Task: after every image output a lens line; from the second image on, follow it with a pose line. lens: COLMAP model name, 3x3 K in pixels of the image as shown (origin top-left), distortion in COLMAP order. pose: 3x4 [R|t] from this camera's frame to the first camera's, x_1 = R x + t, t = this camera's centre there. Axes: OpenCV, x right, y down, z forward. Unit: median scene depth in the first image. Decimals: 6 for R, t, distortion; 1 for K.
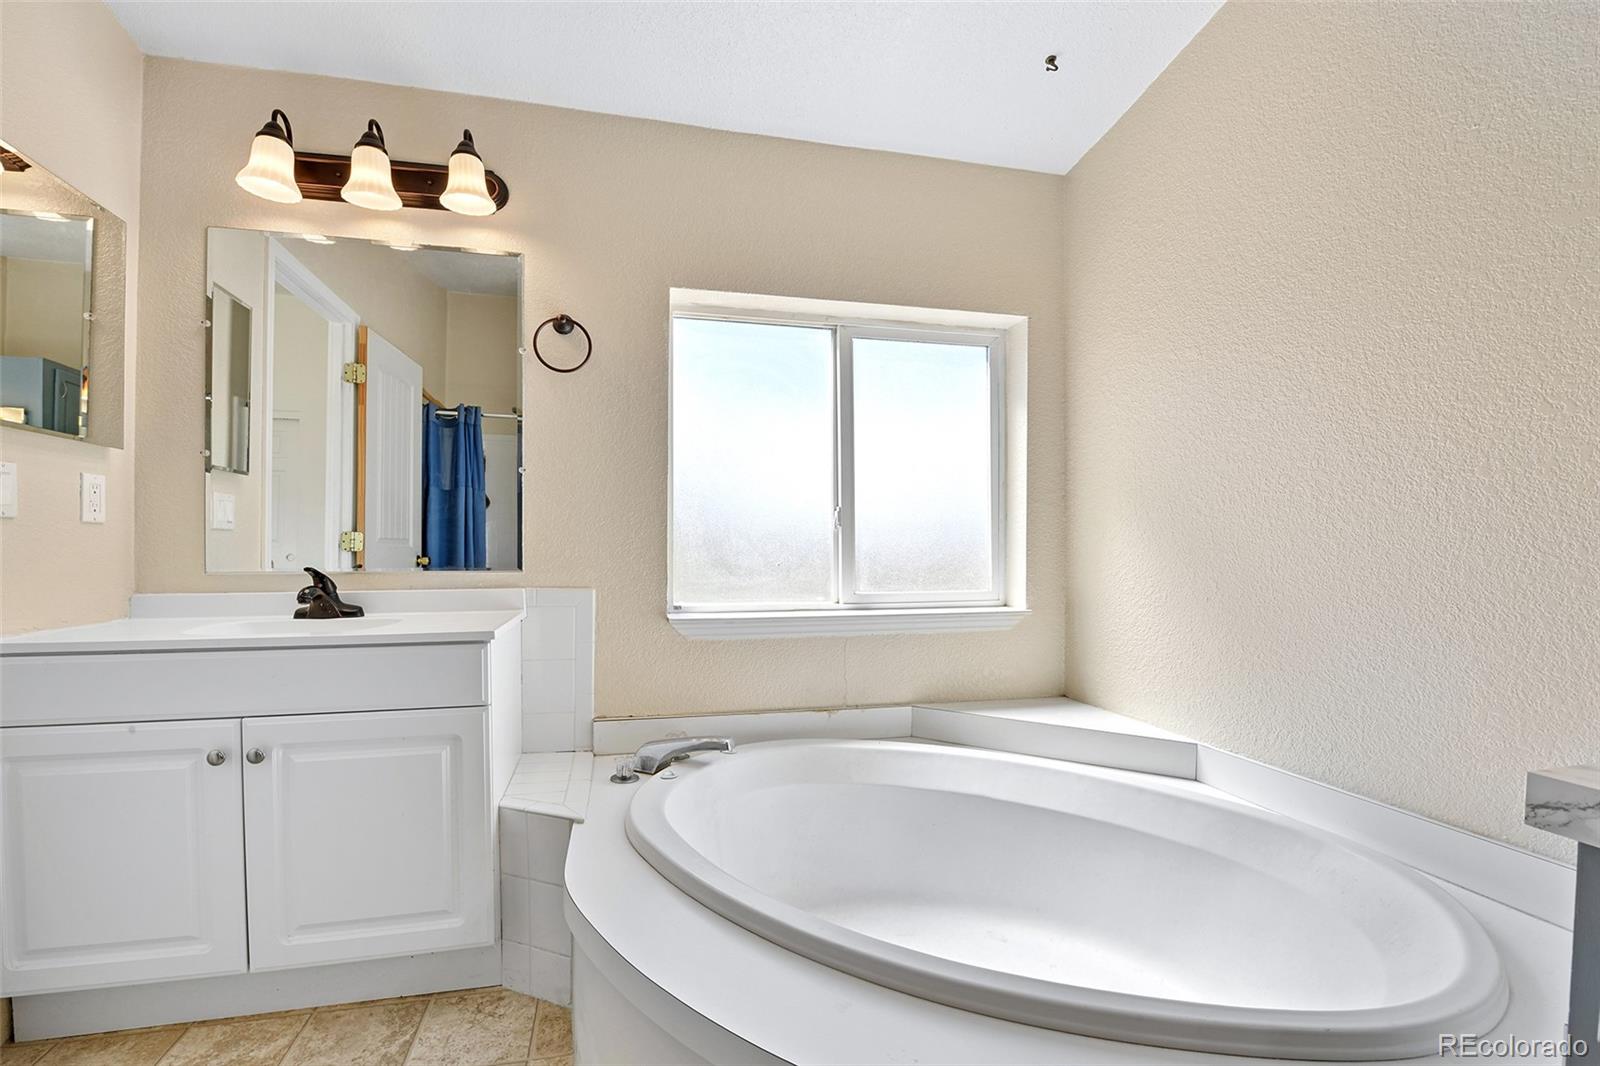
lens RADIAL K [[688.3, 0, 797.8], [0, 688.3, 555.4], [0, 0, 1]] dist [-0.020459, -0.000104]
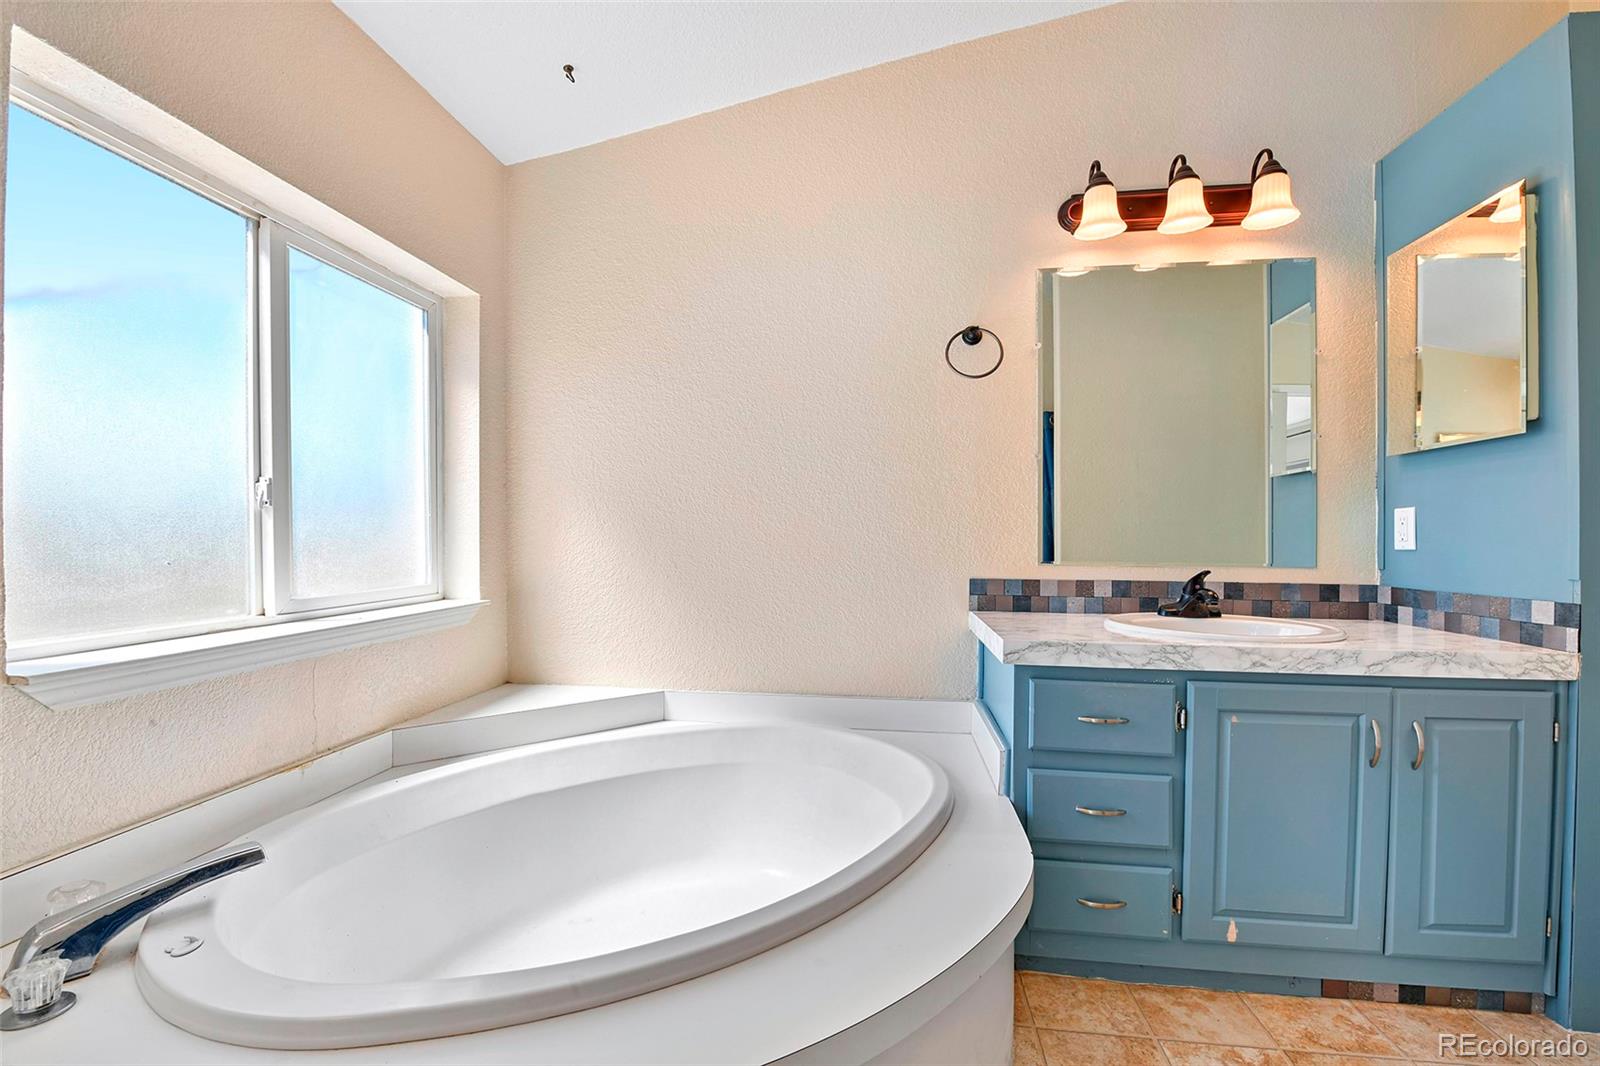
lens RADIAL K [[646.0, 0, 806.9], [0, 646.0, 542.1], [0, 0, 1]] dist [-0.016515, -0.000340]
pose [[0.371083, -0.008854, 0.928557, -0.357341], [0.007117, 0.999952, 0.006690, -0.005210], [-0.928572, 0.004126, 0.371129, 0.259889]]
